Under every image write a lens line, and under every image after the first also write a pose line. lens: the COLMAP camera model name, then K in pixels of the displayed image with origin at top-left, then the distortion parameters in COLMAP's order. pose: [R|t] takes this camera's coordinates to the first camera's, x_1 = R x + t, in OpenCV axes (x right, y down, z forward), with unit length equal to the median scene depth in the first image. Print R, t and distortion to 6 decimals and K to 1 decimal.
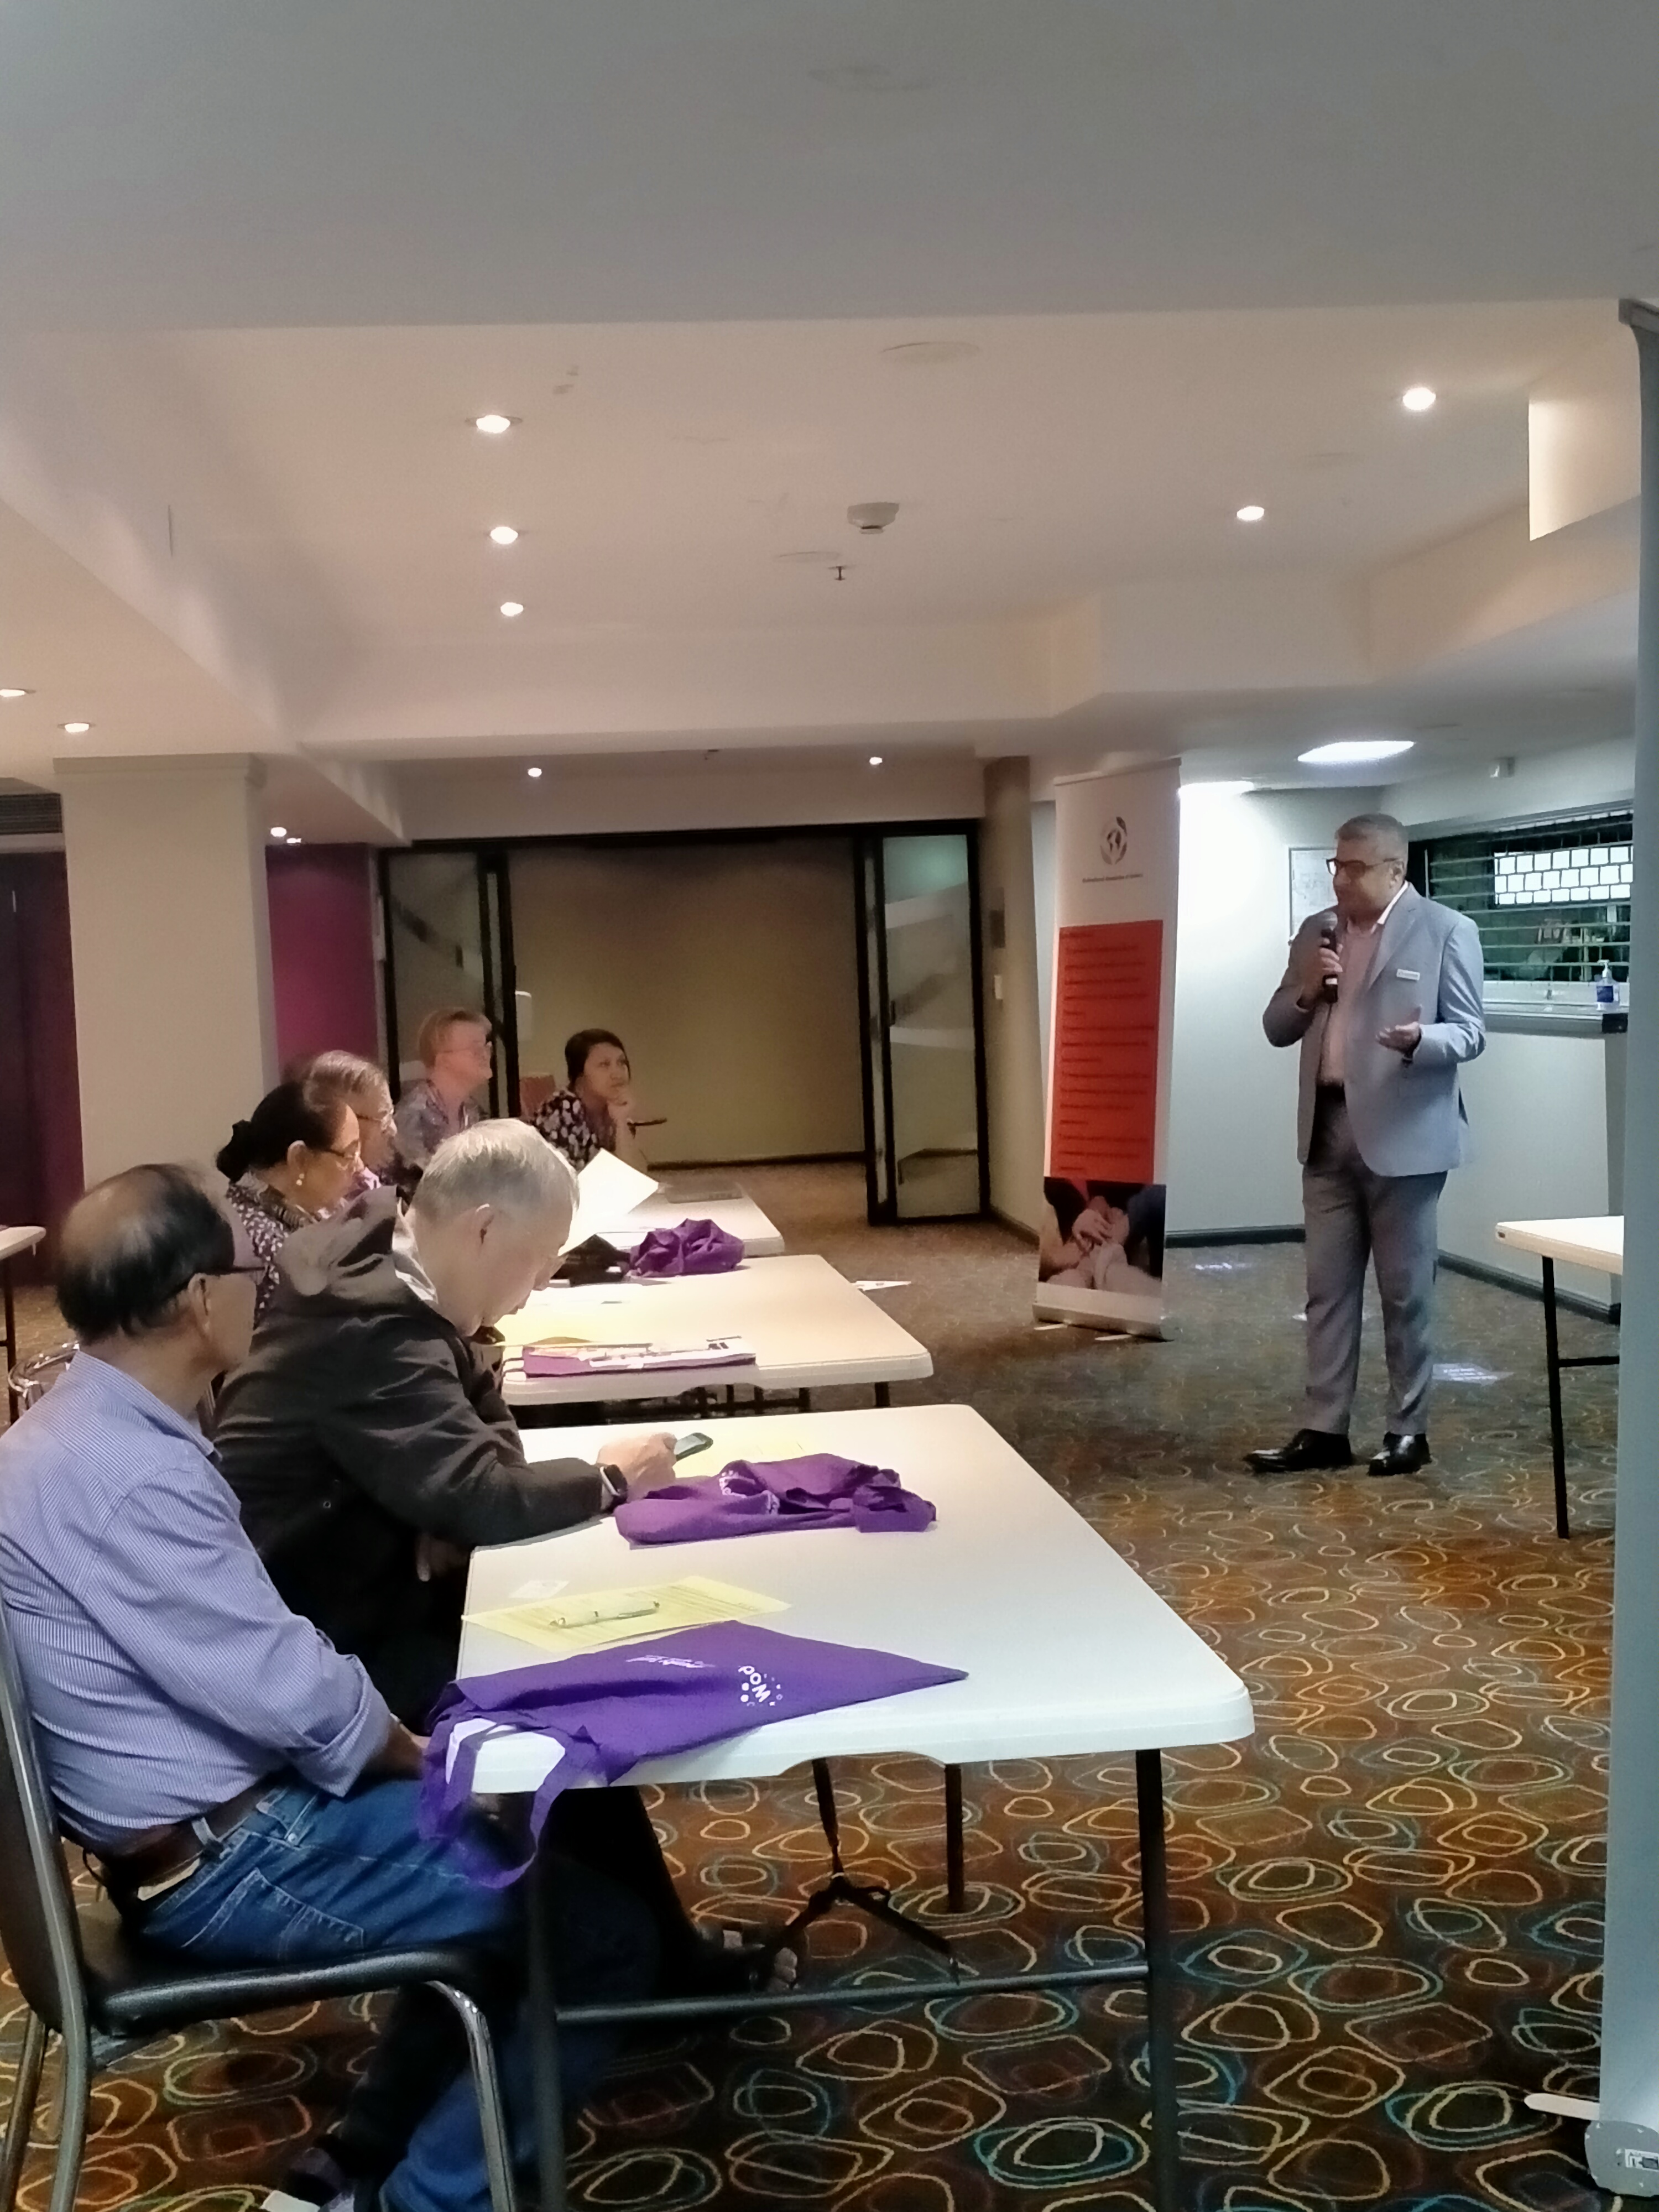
lens RADIAL K [[2967.1, 0, 829.5], [0, 2967.1, 1106.0], [0, 0, 1]] dist [-0.003391, -0.017119]
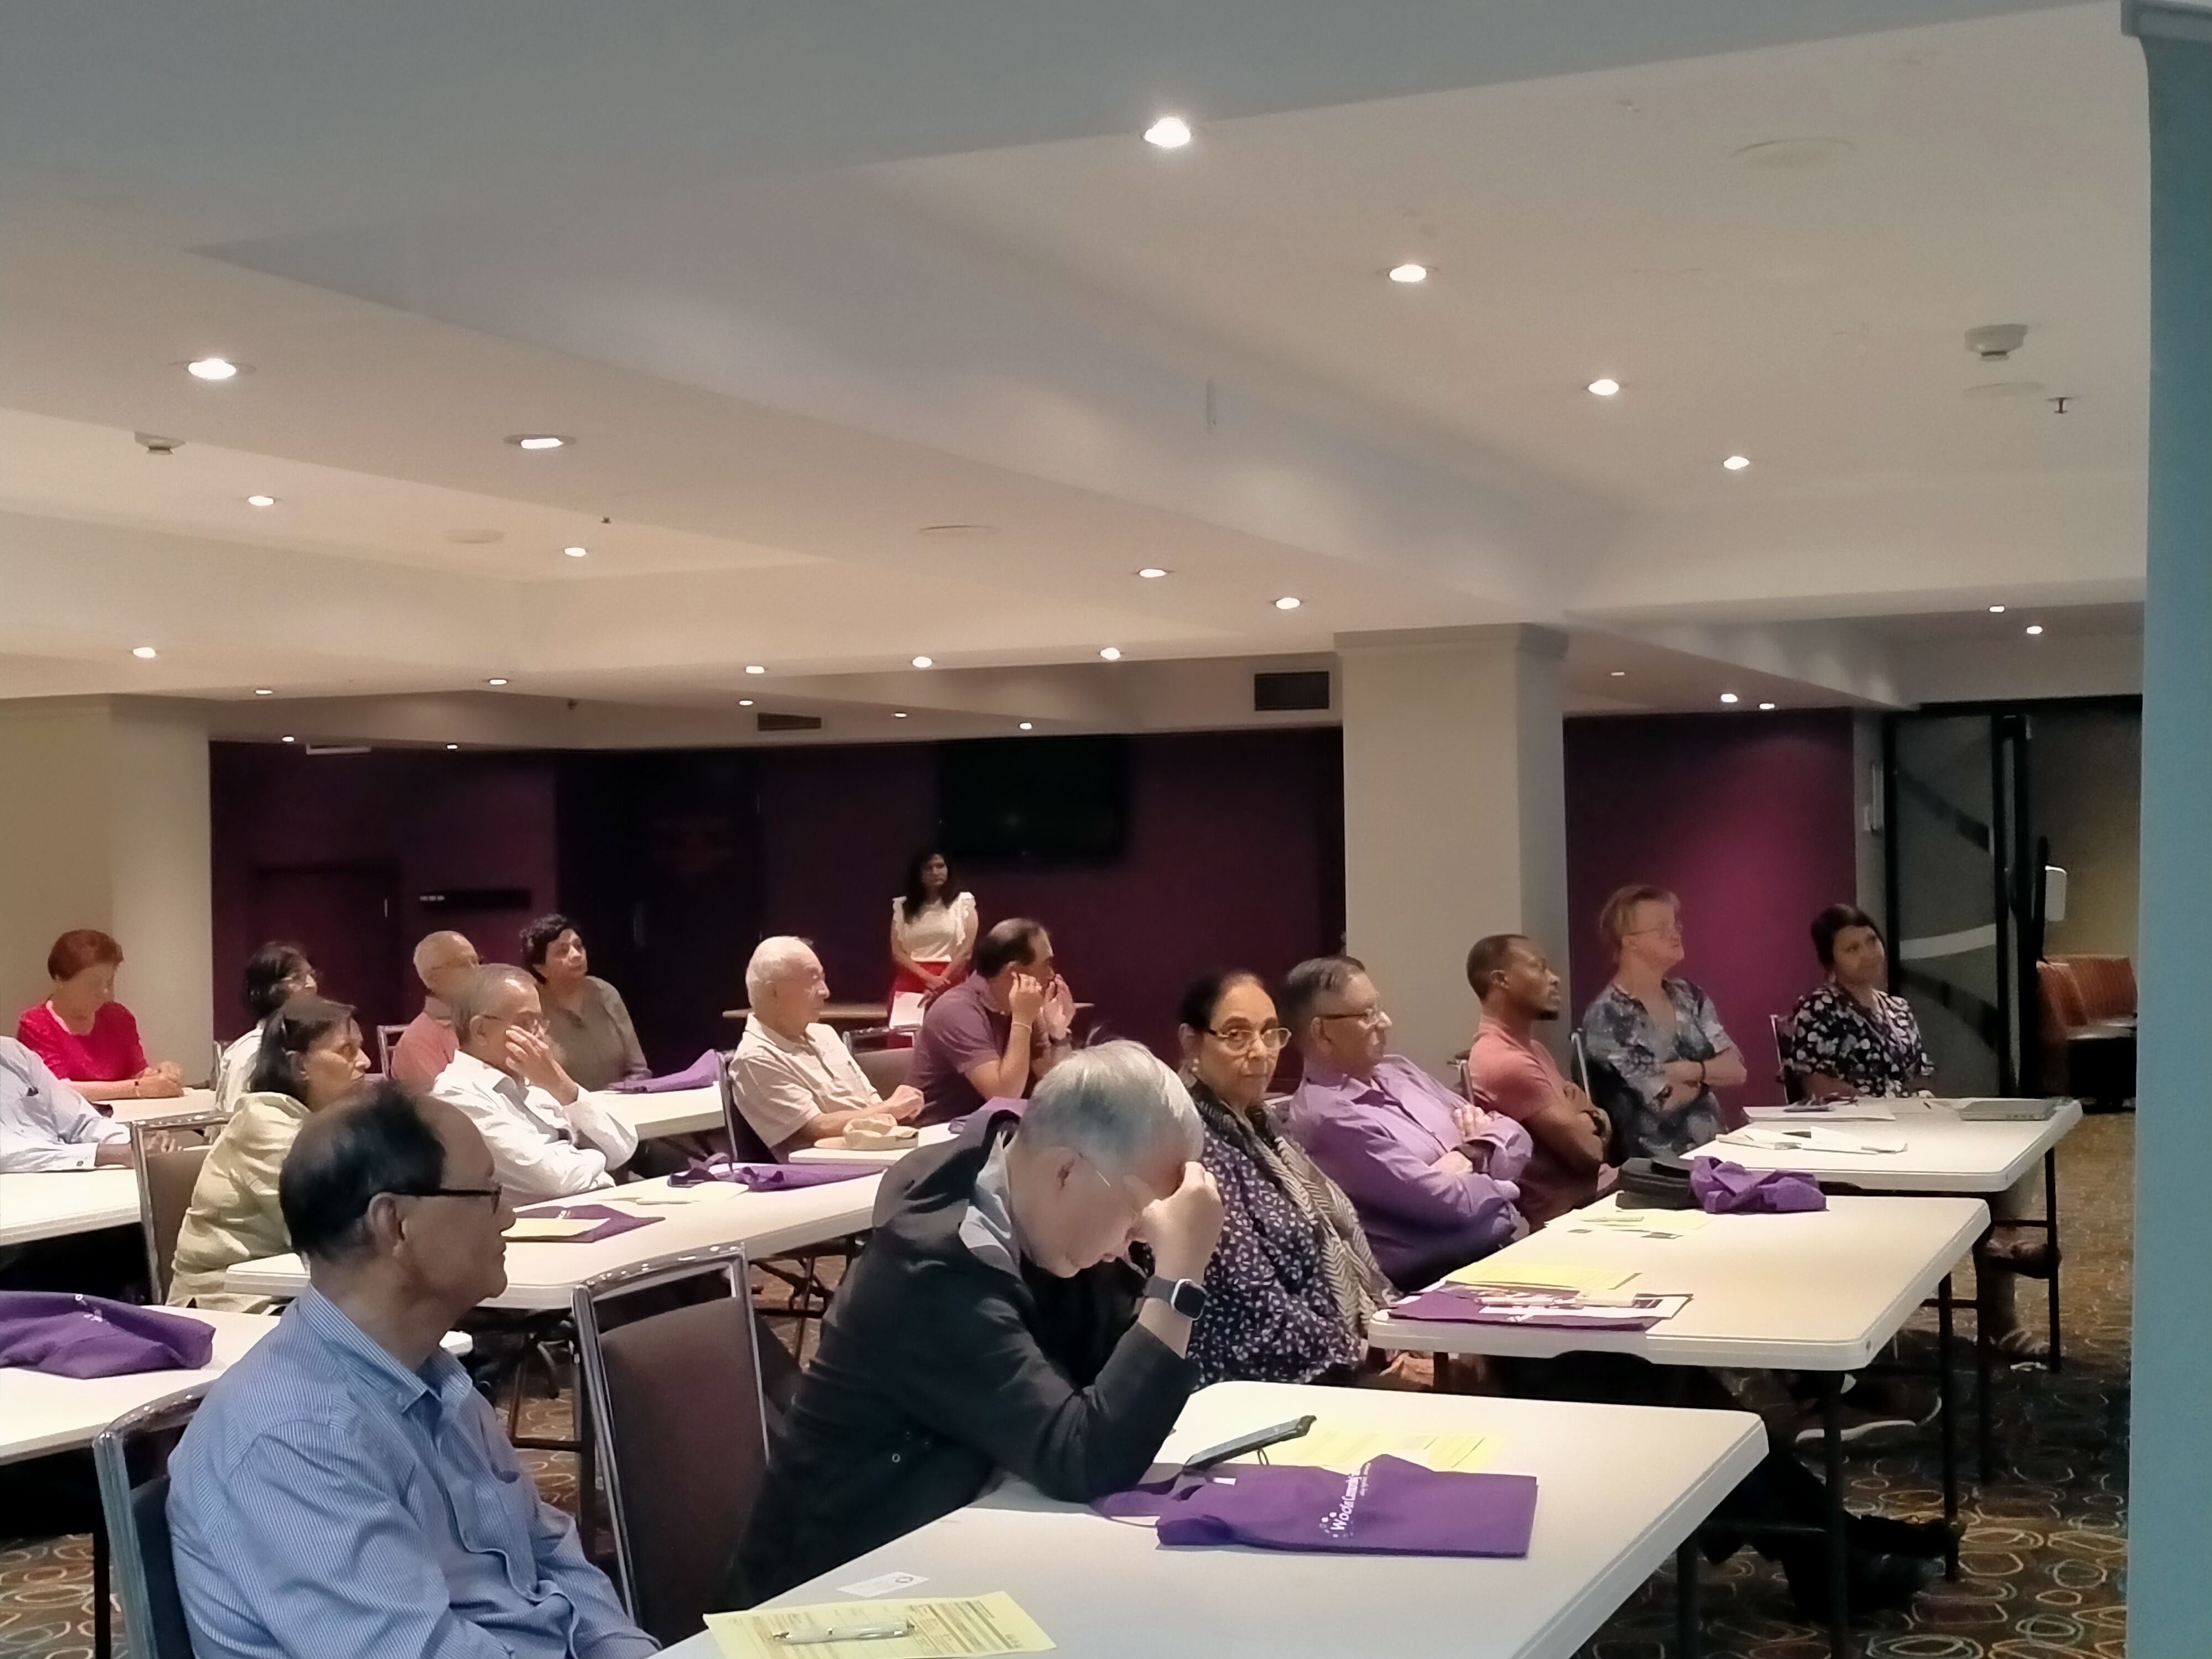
lens RADIAL K [[2967.1, 0, 1106.0], [0, 2967.1, 829.5], [0, 0, 1]] dist [-0.003391, -0.017119]
pose [[0.873079, 0.012906, -0.487408, 0.183053], [-0.034025, 0.998825, -0.034501, -0.016681], [0.486390, 0.046706, 0.872492, 0.115441]]
